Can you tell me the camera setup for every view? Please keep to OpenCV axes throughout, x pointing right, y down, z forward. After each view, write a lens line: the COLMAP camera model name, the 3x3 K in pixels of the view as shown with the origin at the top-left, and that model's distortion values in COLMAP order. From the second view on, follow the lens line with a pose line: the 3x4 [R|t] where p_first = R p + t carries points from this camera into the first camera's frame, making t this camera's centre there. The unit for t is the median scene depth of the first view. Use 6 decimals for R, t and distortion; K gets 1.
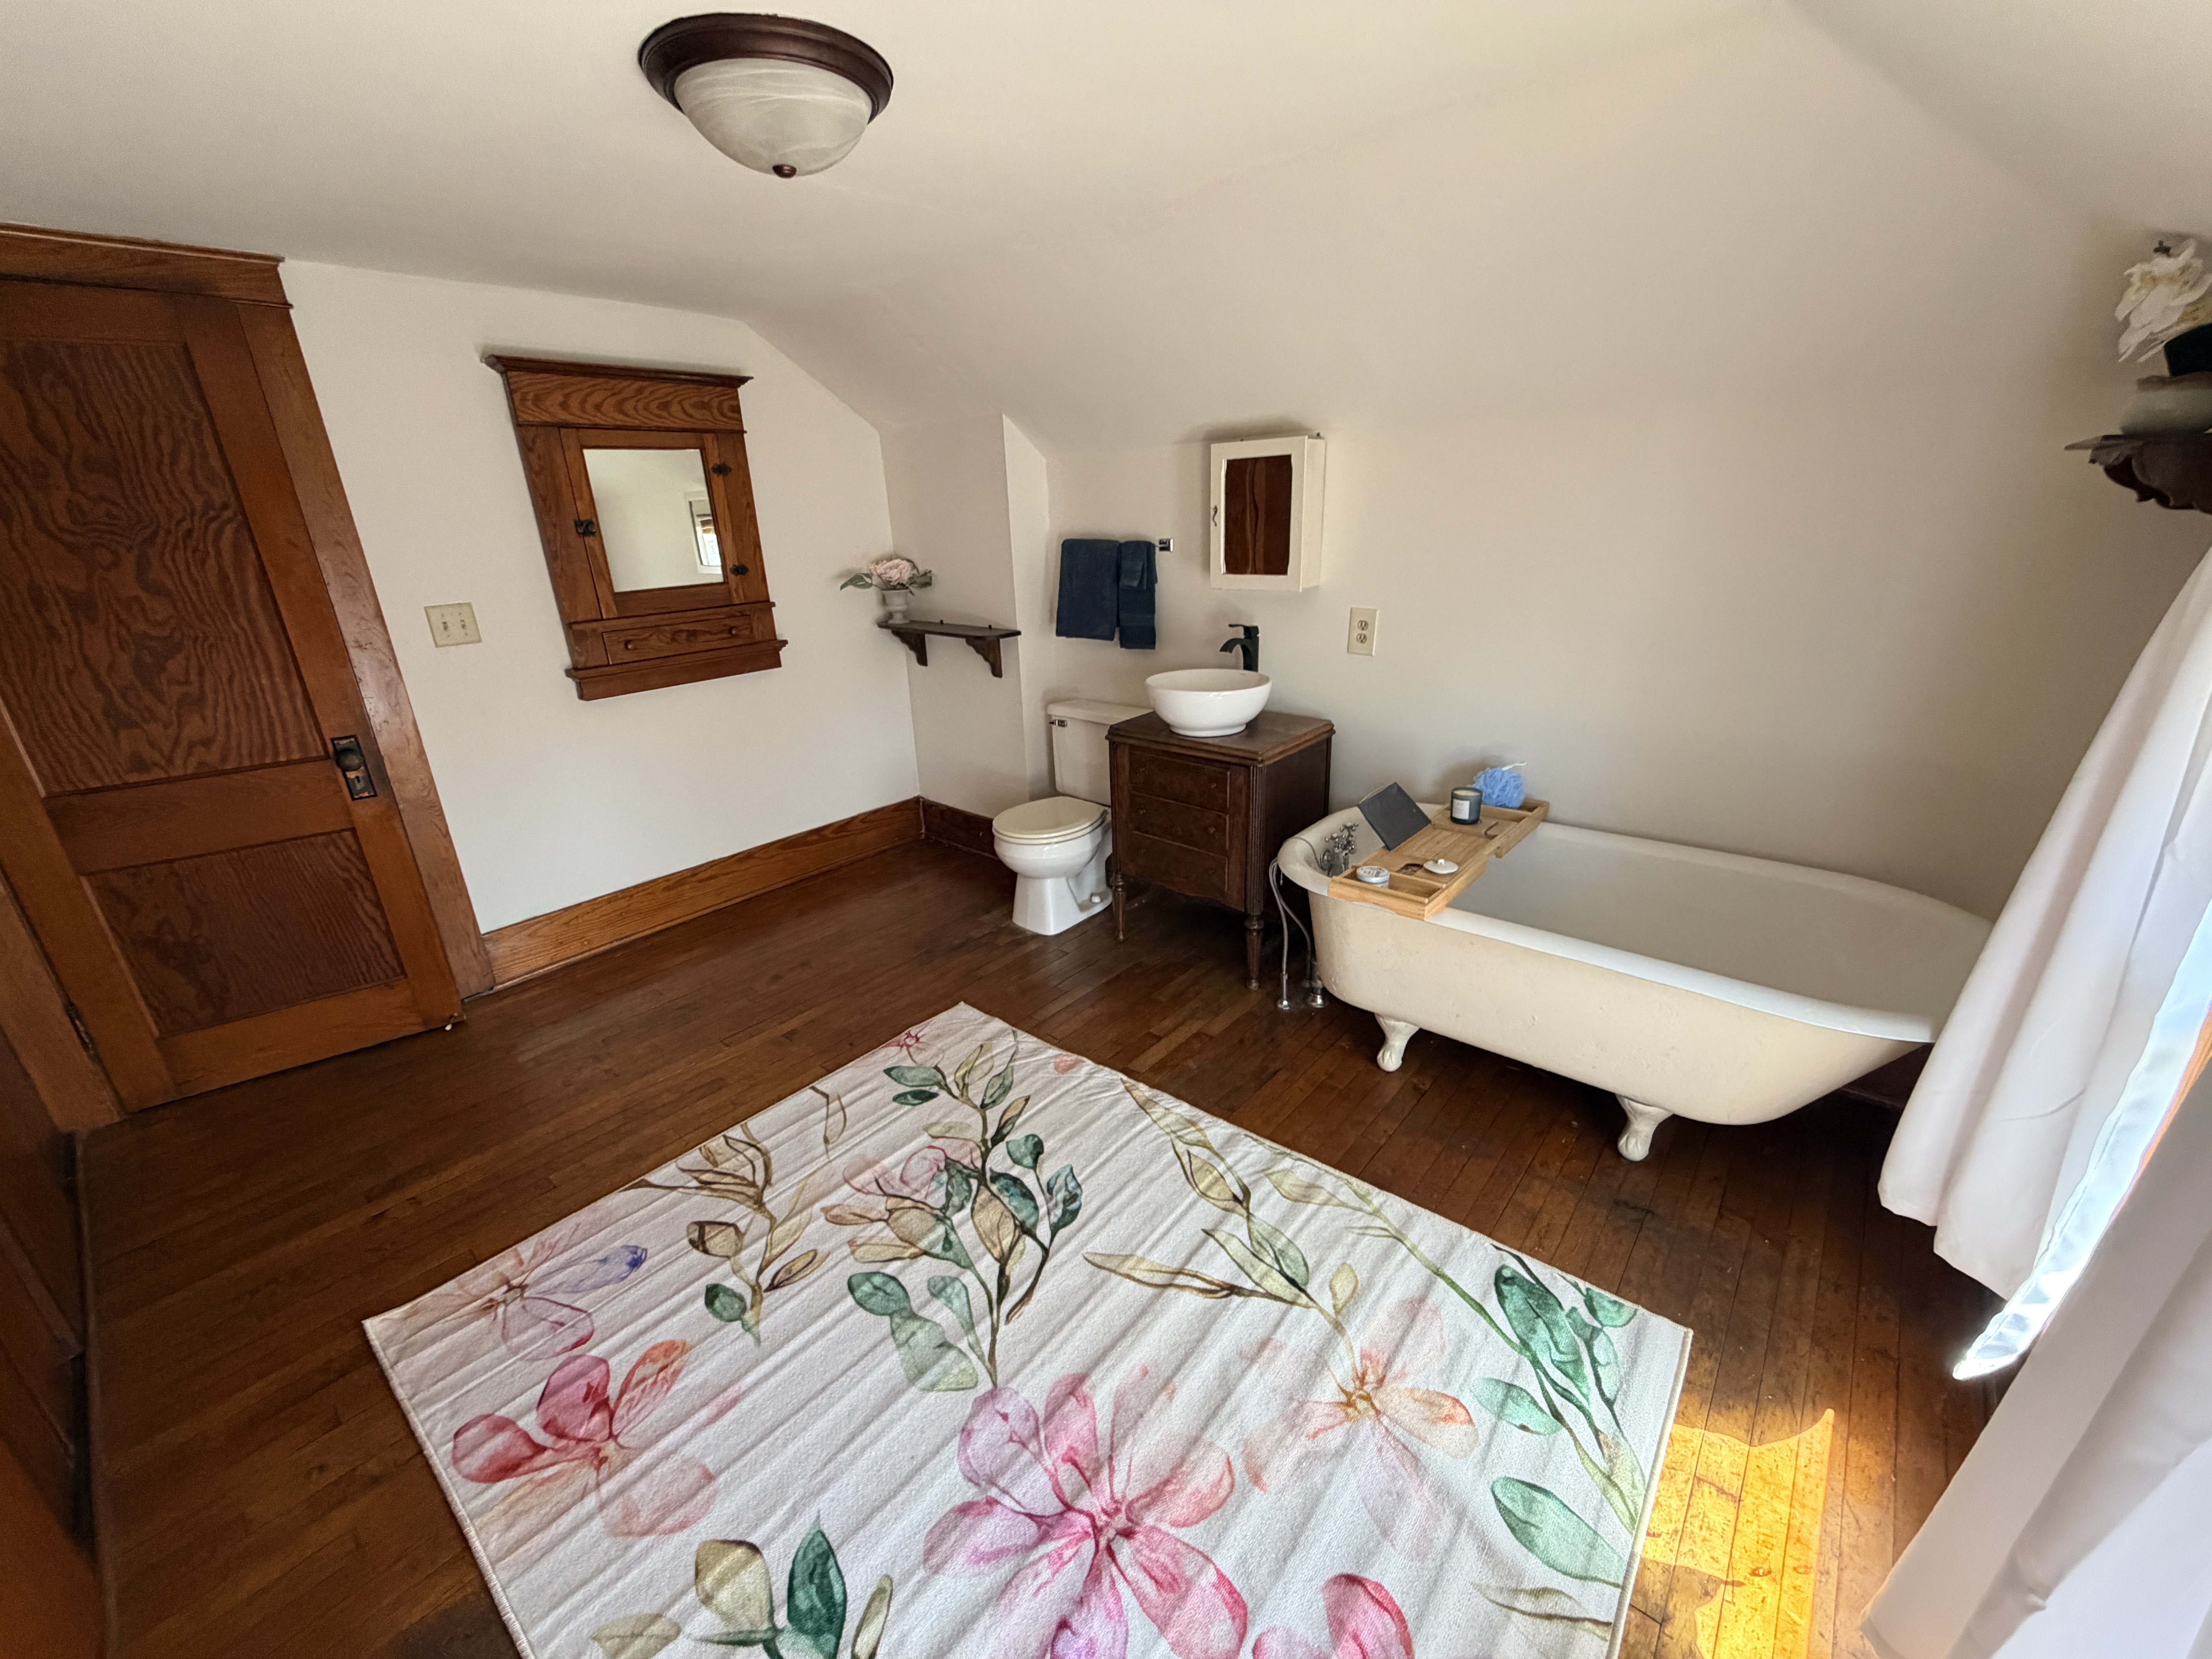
lens RADIAL K [[884.0, 0, 1103.2], [0, 884.0, 834.6], [0, 0, 1]] dist [0.002775, -0.000772]
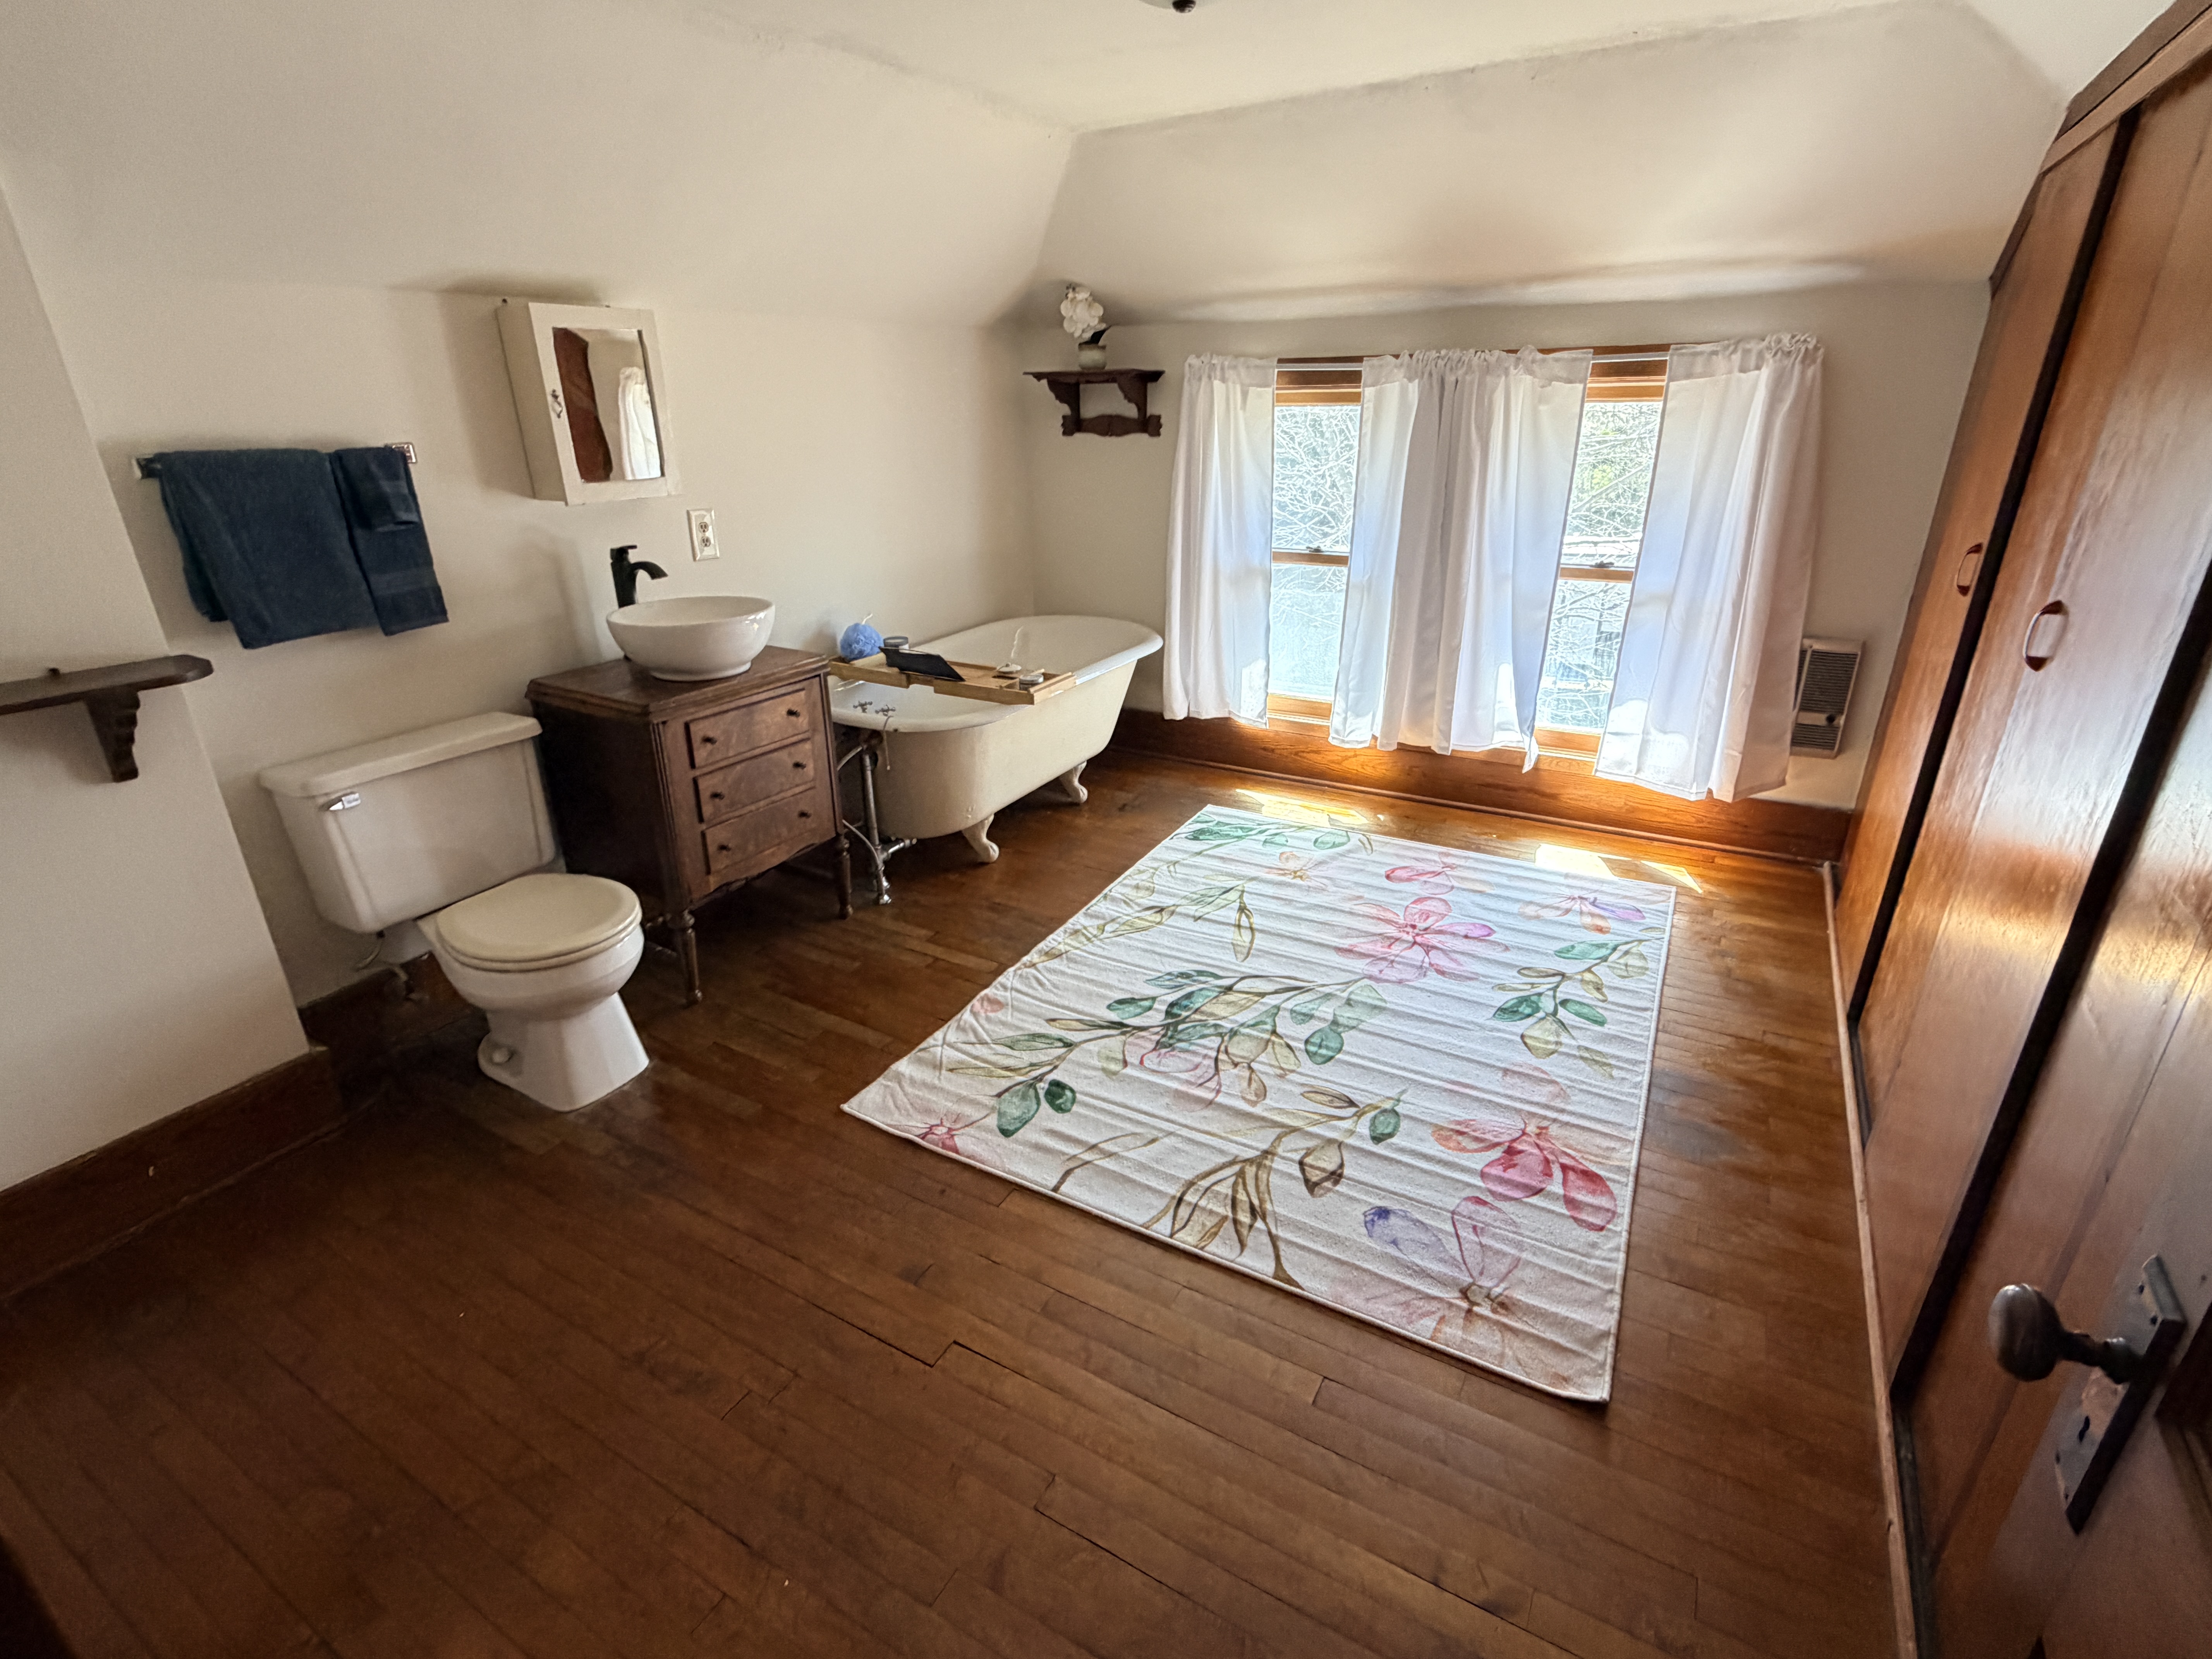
lens RADIAL K [[1046.4, 0, 1103.1], [0, 1046.4, 824.2], [0, 0, 1]] dist [0.019422, 0.000782]
pose [[-0.181485, -0.345138, 0.920838, -1.392564], [0.356875, 0.849437, 0.388711, -0.387170], [-0.916353, 0.399169, -0.030989, 1.194962]]
